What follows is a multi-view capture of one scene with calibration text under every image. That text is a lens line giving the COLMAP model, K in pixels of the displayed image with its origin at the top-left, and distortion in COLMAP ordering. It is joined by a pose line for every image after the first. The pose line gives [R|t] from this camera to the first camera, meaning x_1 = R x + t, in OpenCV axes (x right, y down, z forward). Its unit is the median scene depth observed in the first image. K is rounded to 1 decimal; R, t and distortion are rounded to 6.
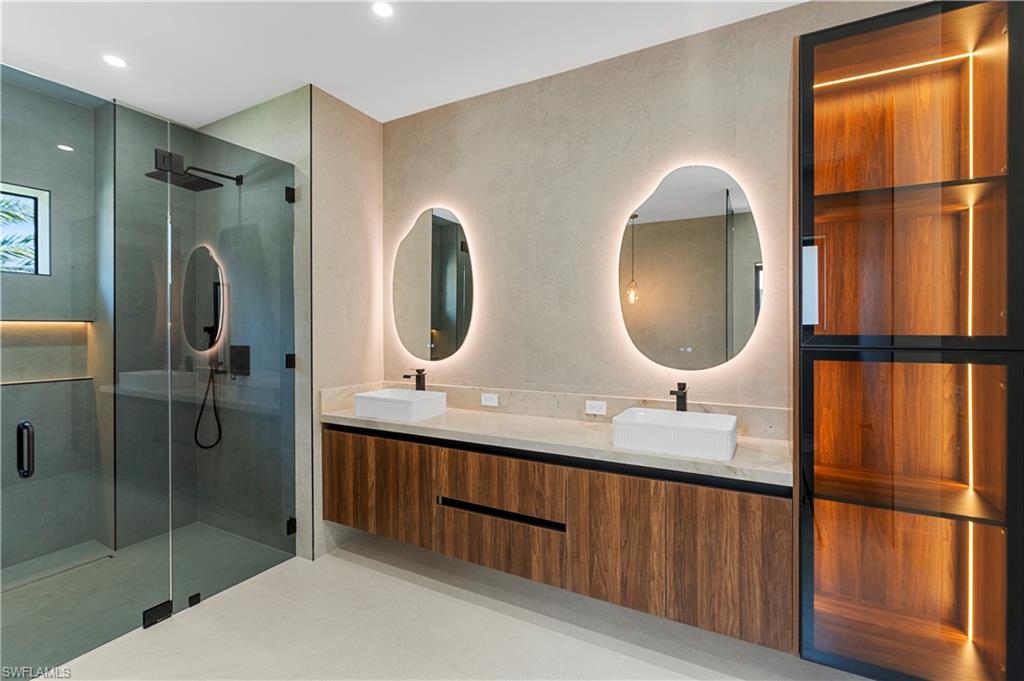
lens RADIAL K [[464.8, 0, 517.7], [0, 464.8, 332.6], [0, 0, 1]] dist [-0.007421, 0.002592]
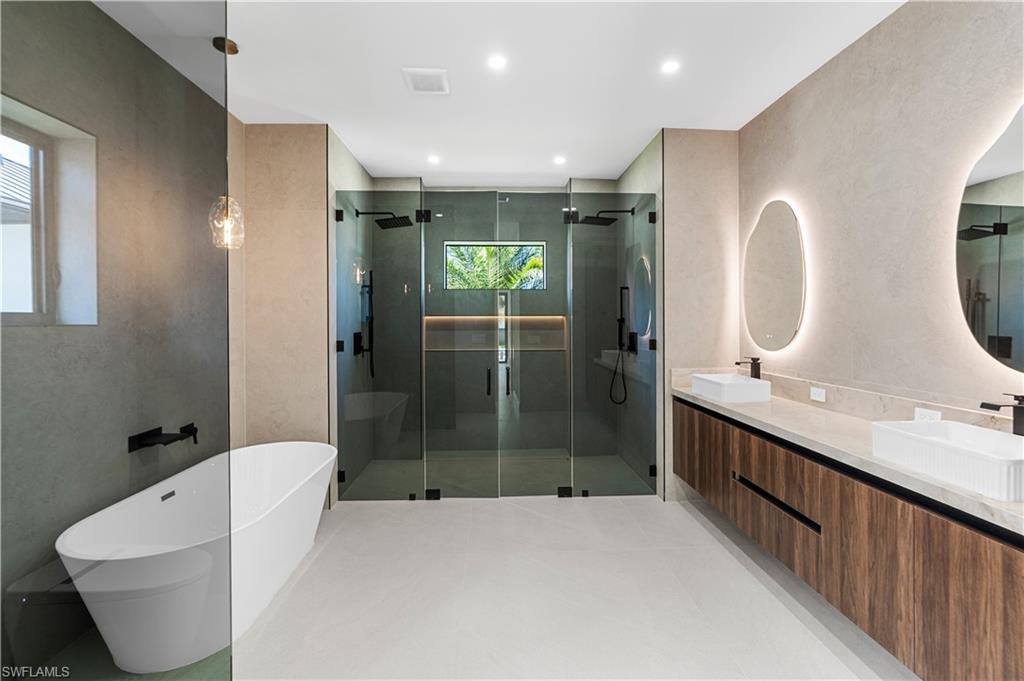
lens RADIAL K [[464.8, 0, 517.6], [0, 464.8, 328.1], [0, 0, 1]] dist [-0.007421, 0.002592]
pose [[0.528356, 0.013093, -0.848922, 0.468513], [-0.003784, 0.999907, 0.013066, -0.000843], [0.849015, -0.003692, 0.528356, -0.018602]]
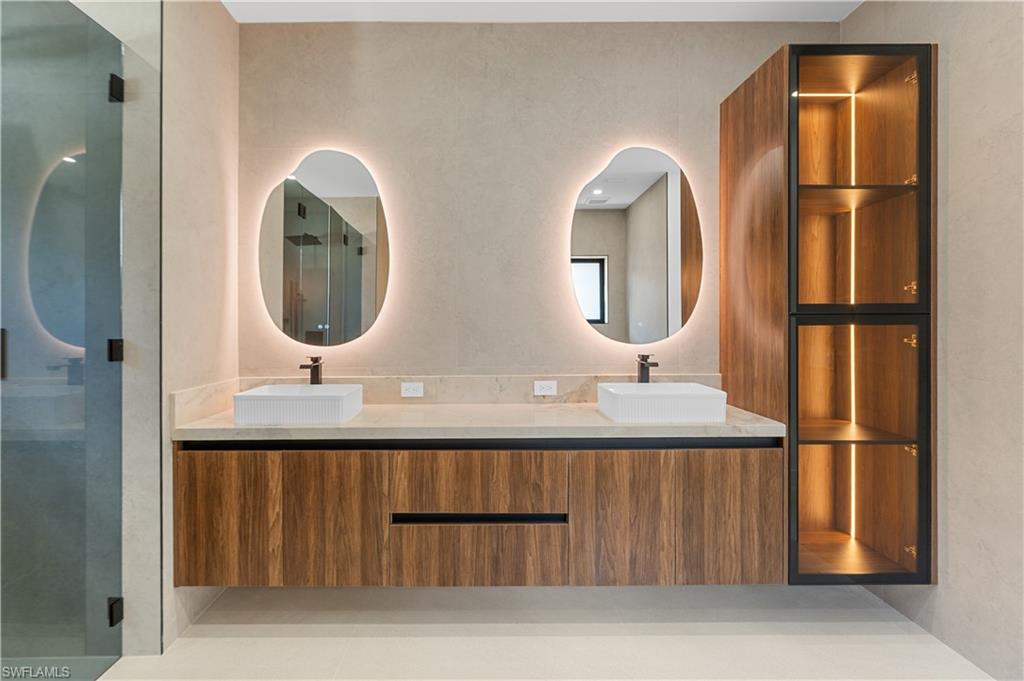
lens RADIAL K [[464.8, 0, 501.9], [0, 464.8, 326.0], [0, 0, 1]] dist [-0.007421, 0.002592]
pose [[0.878344, -0.006268, 0.477987, -0.362521], [0.007829, 0.999969, -0.001273, 0.036753], [-0.477964, 0.004860, 0.878366, 0.213591]]
